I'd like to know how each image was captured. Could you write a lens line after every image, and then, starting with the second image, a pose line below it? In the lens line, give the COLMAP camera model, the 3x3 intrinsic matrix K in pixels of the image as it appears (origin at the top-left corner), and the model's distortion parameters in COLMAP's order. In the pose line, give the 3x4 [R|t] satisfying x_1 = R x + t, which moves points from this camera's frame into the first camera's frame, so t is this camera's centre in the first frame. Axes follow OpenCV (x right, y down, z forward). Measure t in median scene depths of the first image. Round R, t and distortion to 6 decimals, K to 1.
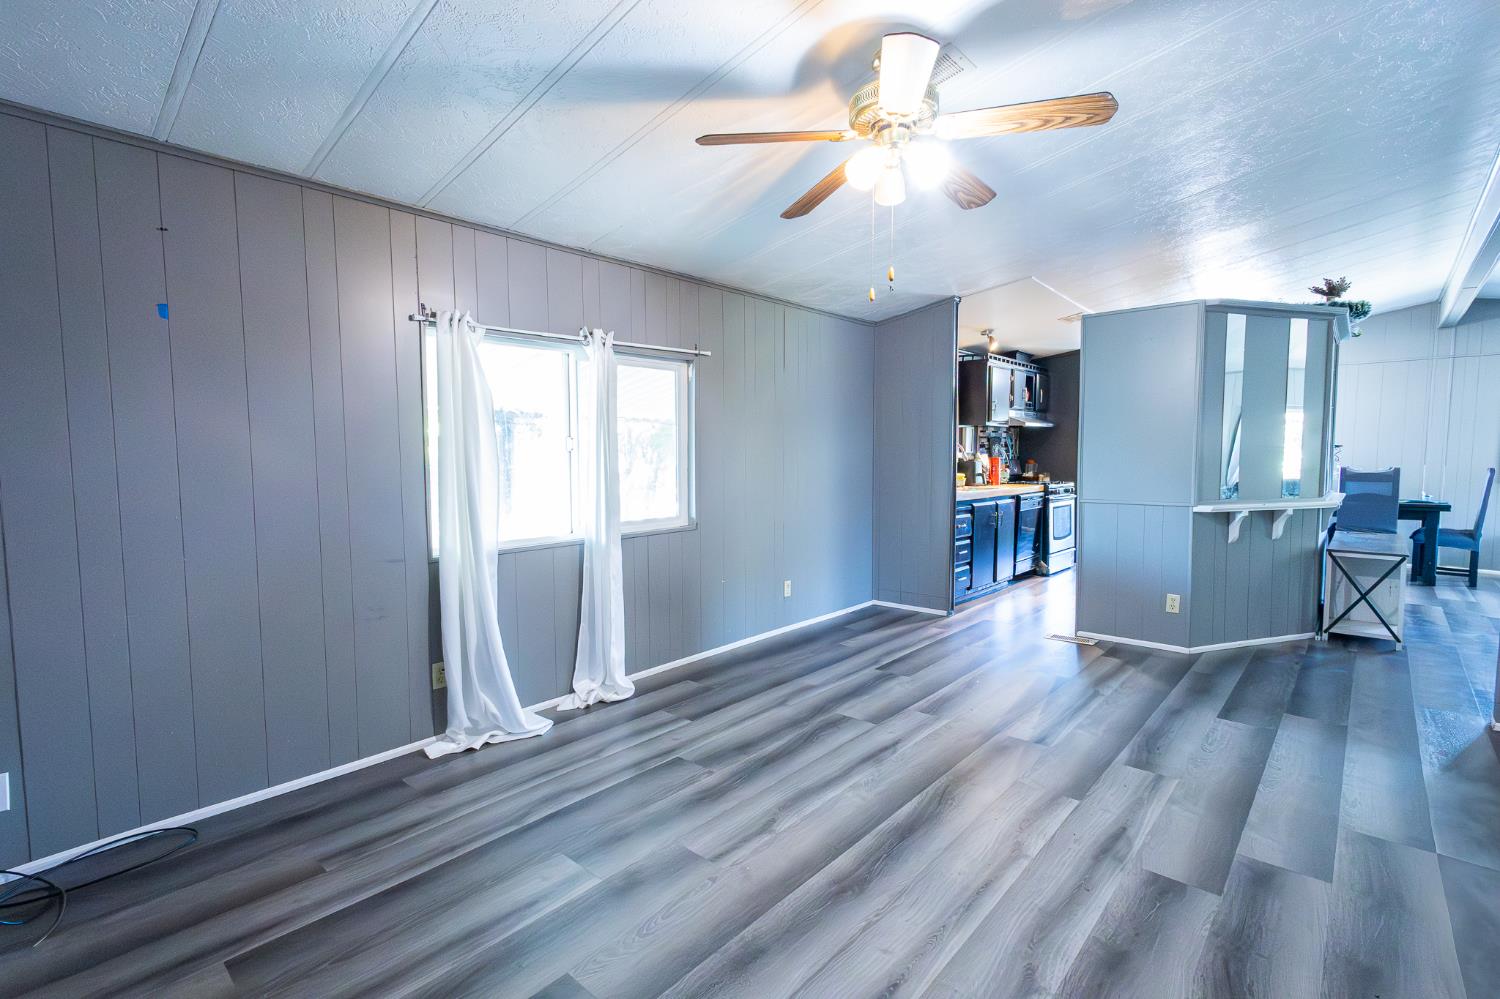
lens RADIAL K [[689.8, 0, 746.3], [0, 689.8, 500.7], [0, 0, 1]] dist [0.011725, -0.002321]
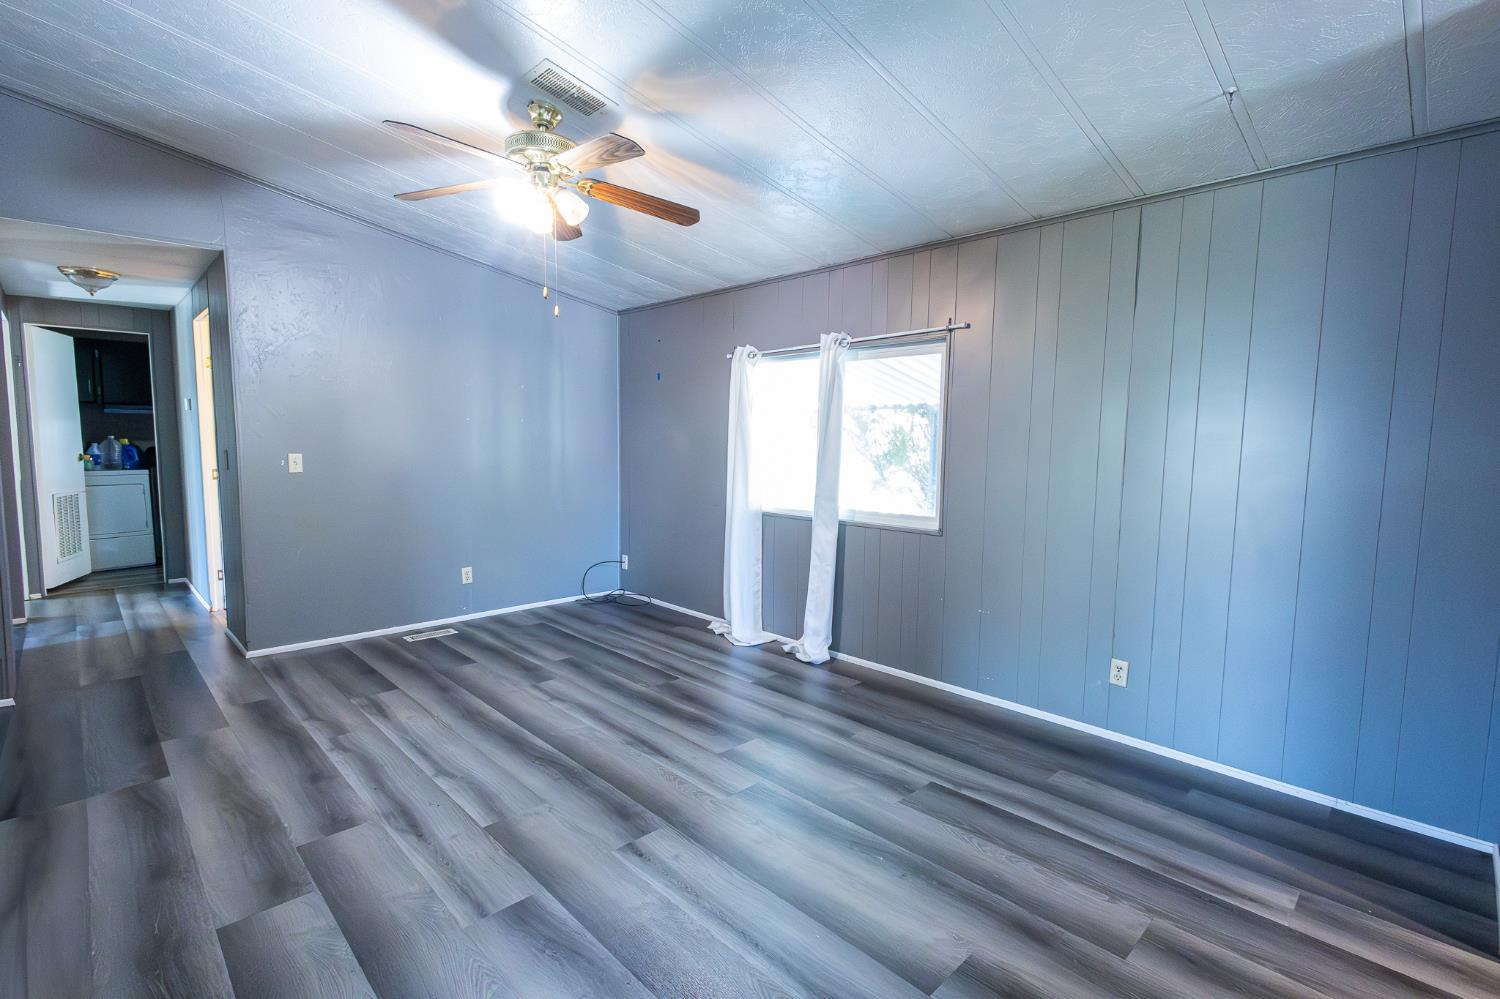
lens RADIAL K [[689.8, 0, 752.3], [0, 689.8, 497.2], [0, 0, 1]] dist [0.011725, -0.002321]
pose [[-0.061271, 0.089476, -0.994103, 1.174279], [-0.085204, 0.991870, 0.094526, -0.099257], [0.994478, 0.090493, -0.053149, 1.206699]]
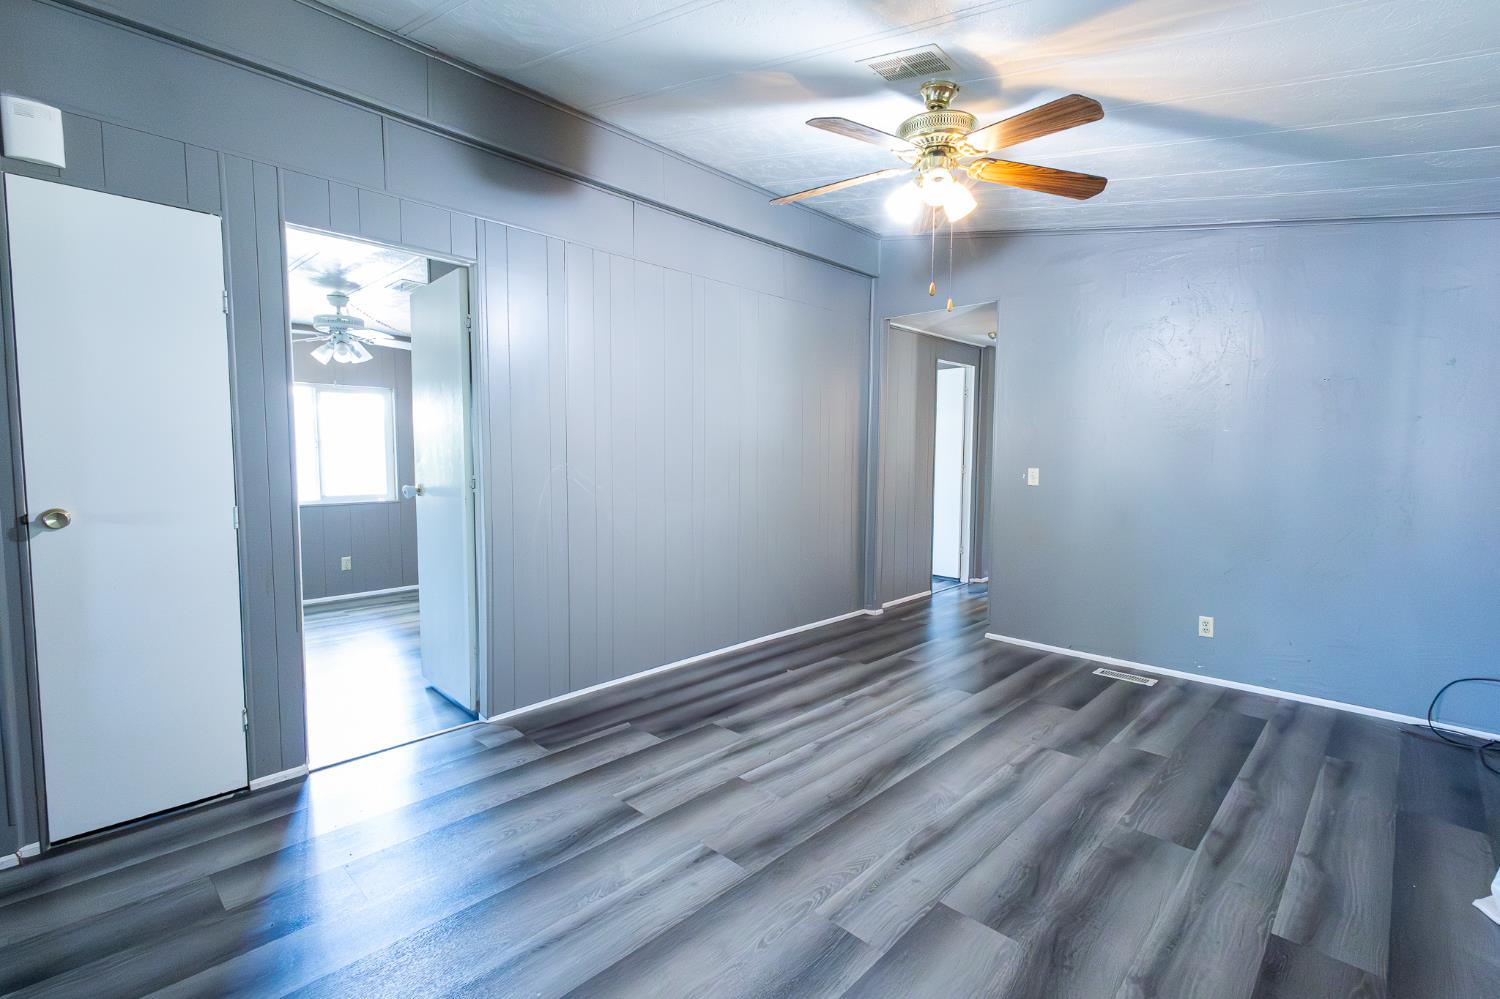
lens RADIAL K [[689.8, 0, 753.1], [0, 689.8, 496.2], [0, 0, 1]] dist [0.011725, -0.002321]
pose [[-0.999768, -0.005368, 0.020875, 0.388406], [-0.002352, 0.989877, 0.141908, -0.131467], [-0.021425, 0.141826, -0.989660, 1.770723]]
